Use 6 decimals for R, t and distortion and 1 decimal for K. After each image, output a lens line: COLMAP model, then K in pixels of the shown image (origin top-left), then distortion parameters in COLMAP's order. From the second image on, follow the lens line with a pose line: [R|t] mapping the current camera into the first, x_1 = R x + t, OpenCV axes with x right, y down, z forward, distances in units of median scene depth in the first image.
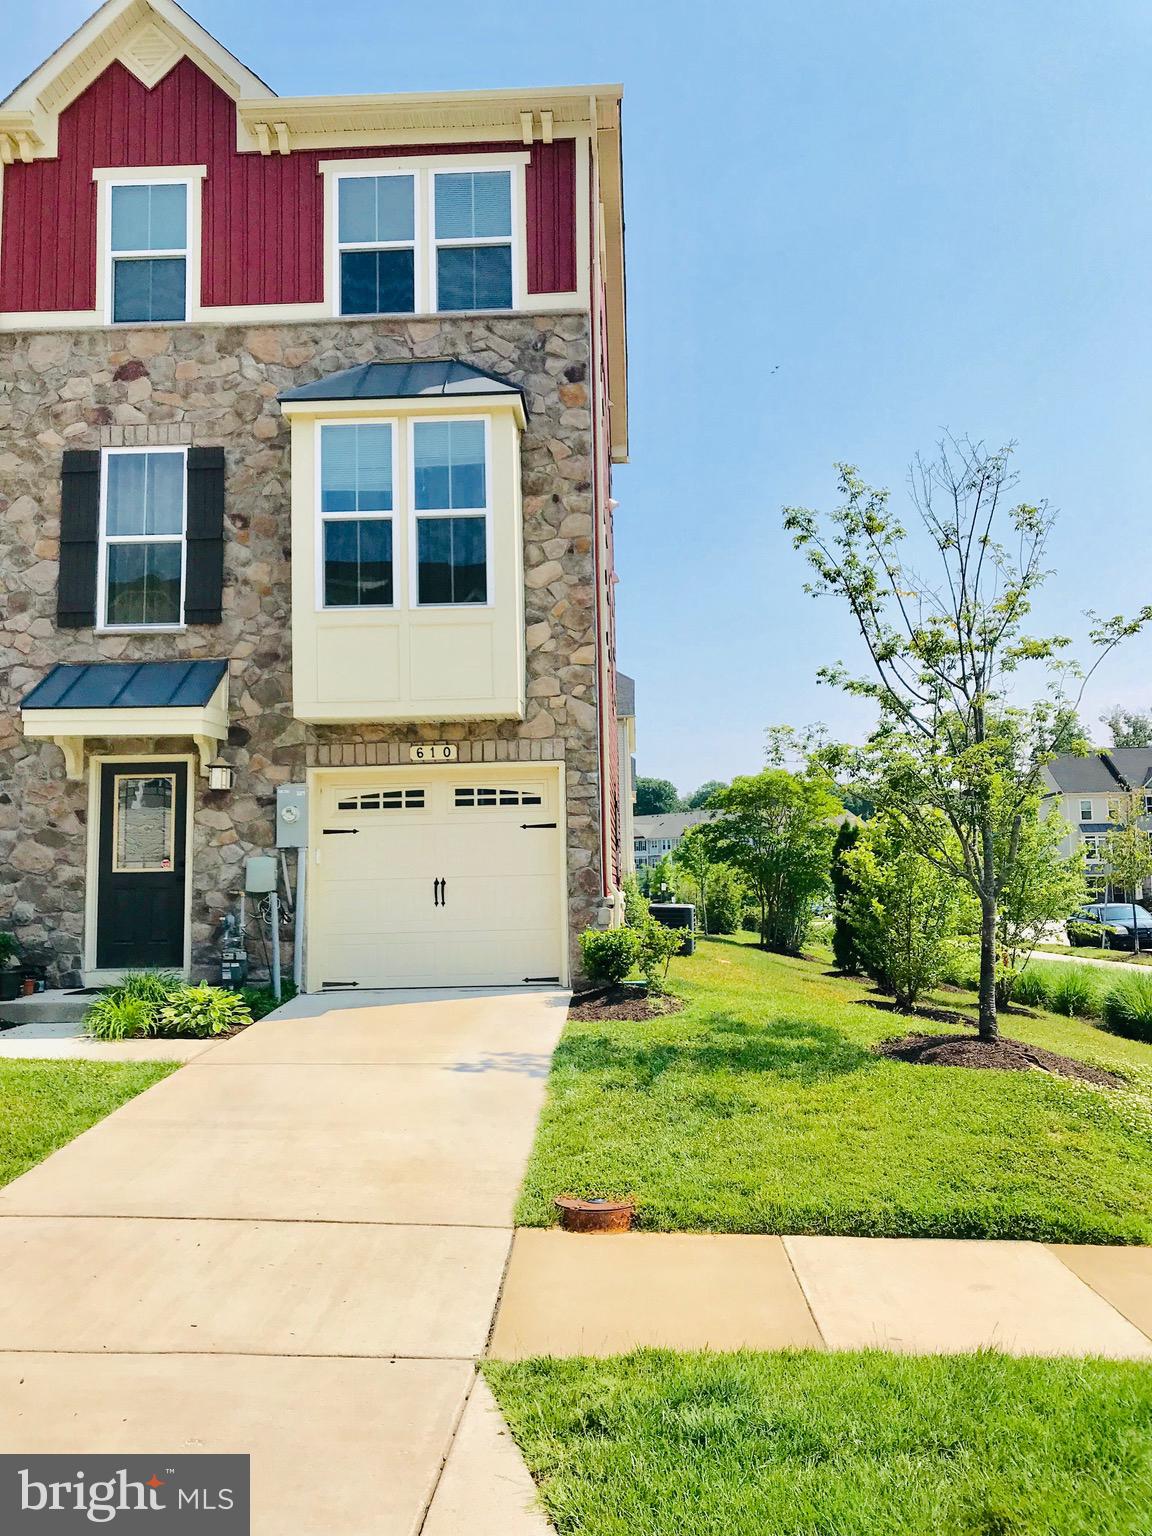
lens RADIAL K [[1286.4, 0, 571.0], [0, 1286.4, 749.7], [0, 0, 1]] dist [0.100366, -0.168040]
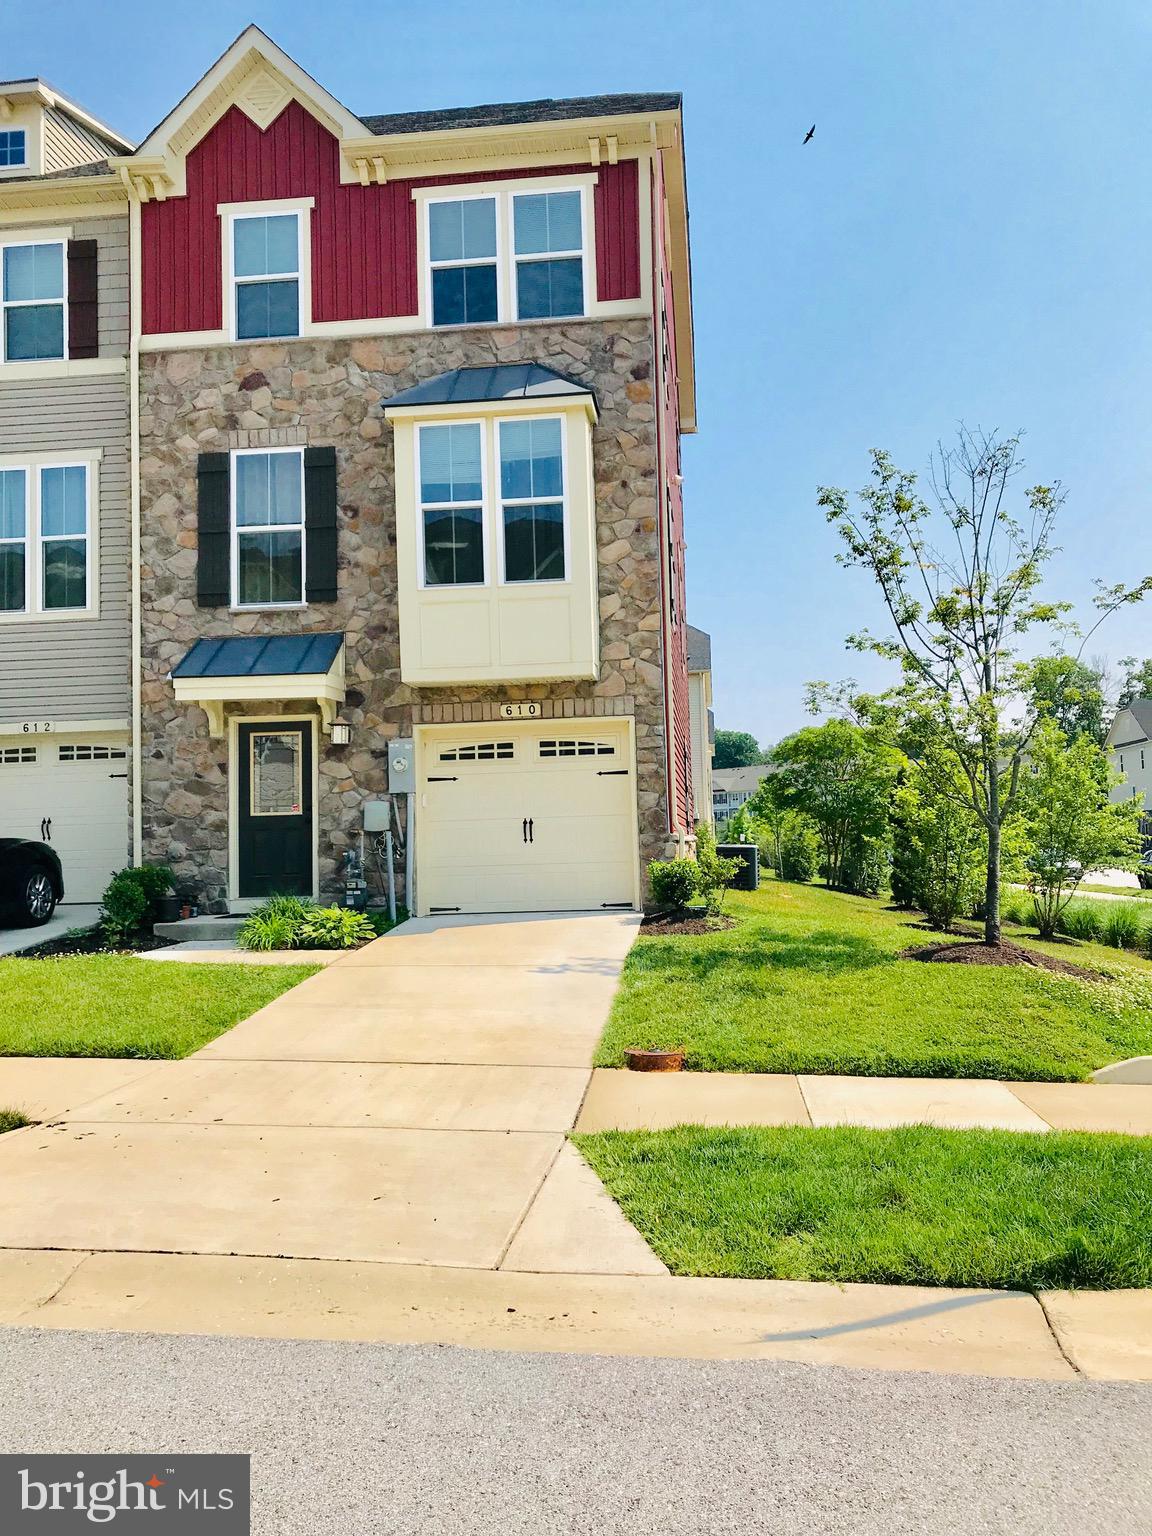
lens RADIAL K [[1286.4, 0, 571.0], [0, 1286.4, 749.7], [0, 0, 1]] dist [0.100366, -0.168040]
pose [[0.997942, -0.013147, -0.062759, 0.009966], [0.015328, 0.999290, 0.034406, -0.001203], [0.062262, -0.035297, 0.997435, -0.145275]]
